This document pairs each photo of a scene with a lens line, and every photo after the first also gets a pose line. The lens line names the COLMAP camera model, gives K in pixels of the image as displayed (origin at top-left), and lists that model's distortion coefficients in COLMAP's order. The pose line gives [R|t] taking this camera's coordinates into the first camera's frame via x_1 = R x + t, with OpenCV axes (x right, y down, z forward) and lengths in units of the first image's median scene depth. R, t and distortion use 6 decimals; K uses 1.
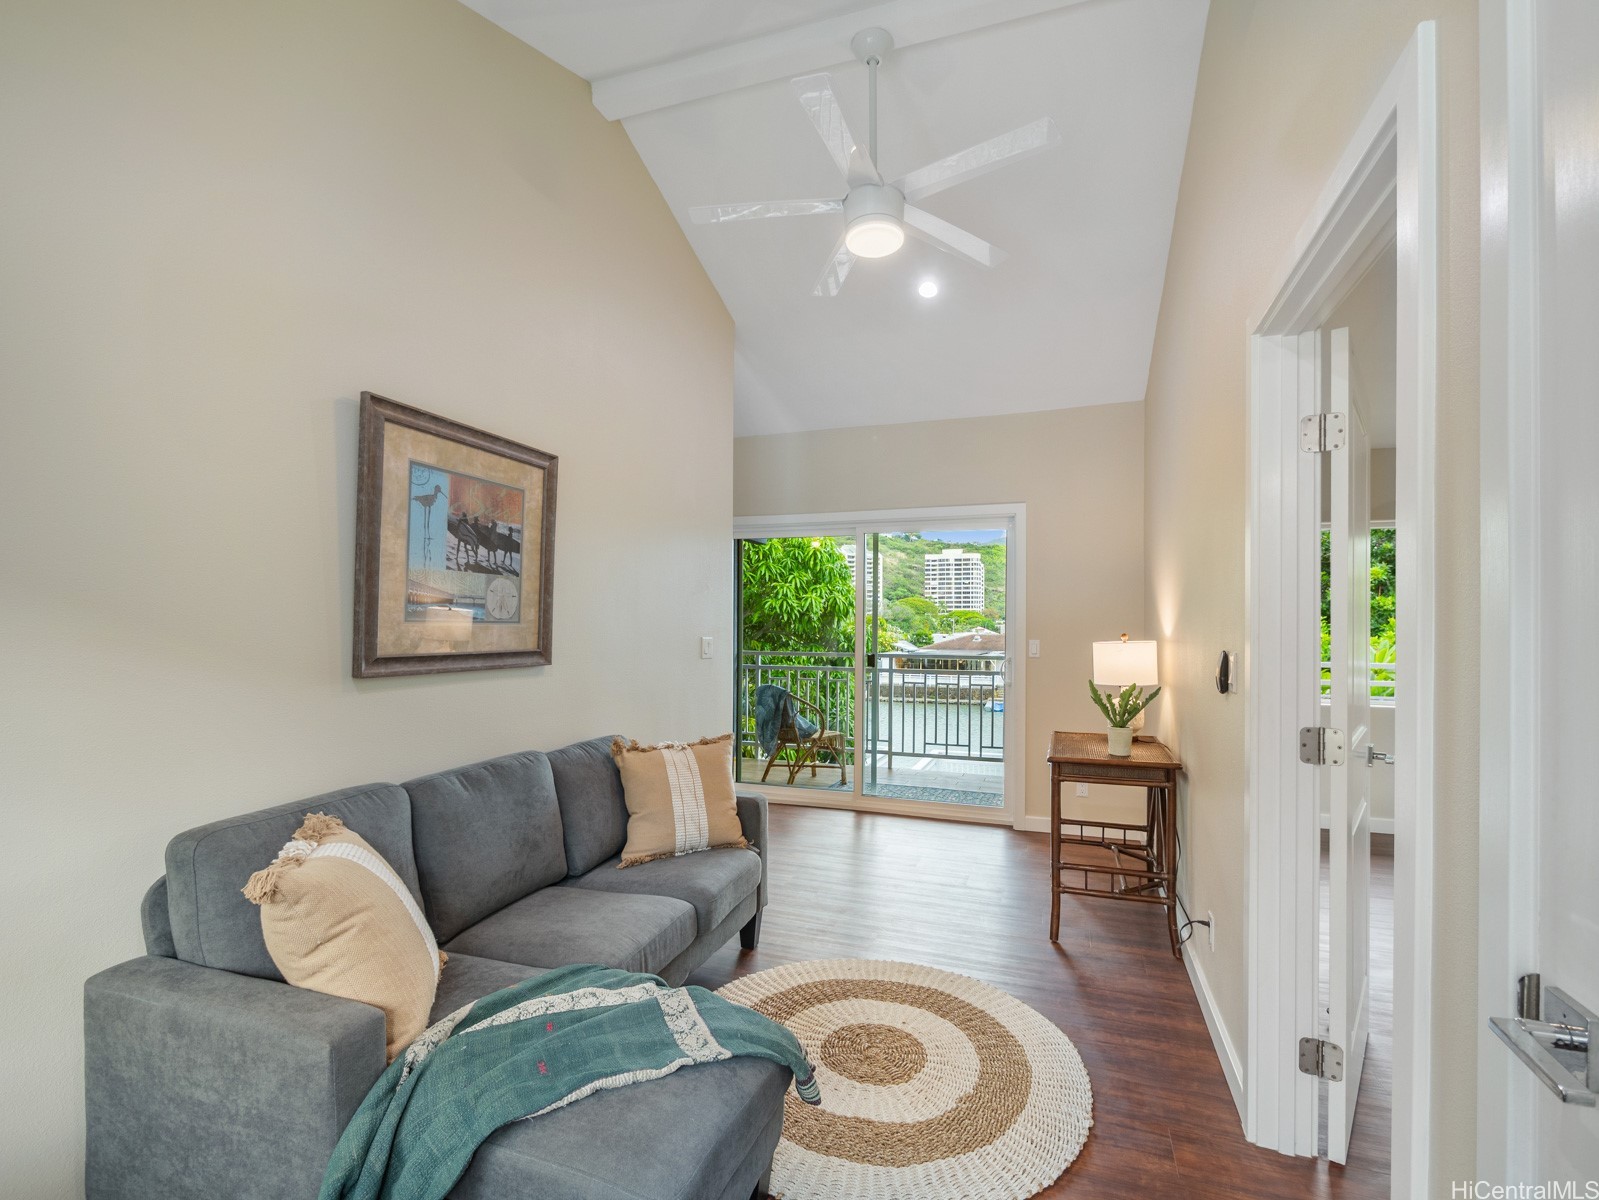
lens RADIAL K [[686.9, 0, 763.3], [0, 686.9, 619.2], [0, 0, 1]] dist [-0.000932, -0.000101]
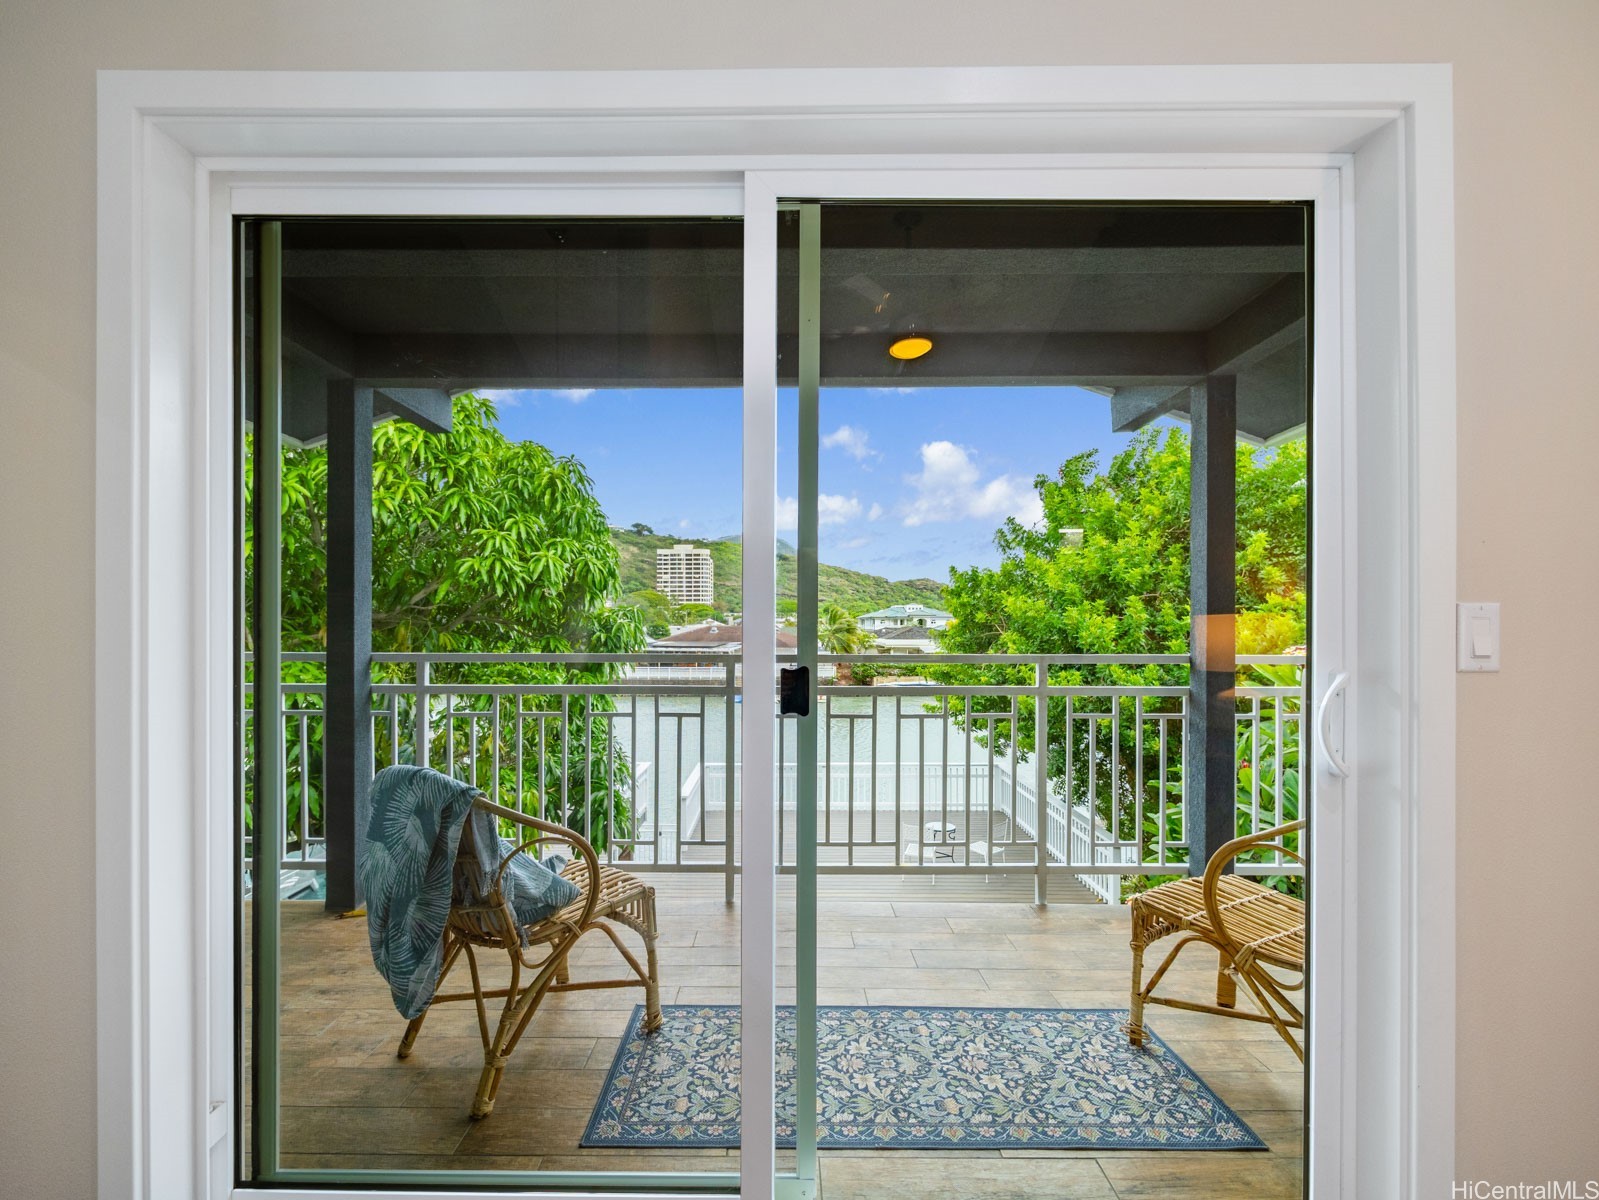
lens RADIAL K [[686.9, 0, 763.3], [0, 686.9, 619.2], [0, 0, 1]] dist [-0.000932, -0.000101]
pose [[0.928415, -0.003720, 0.371526, 0.023436], [-0.000365, 0.999940, 0.010924, 0.014671], [-0.371544, -0.010277, 0.928358, 0.383582]]
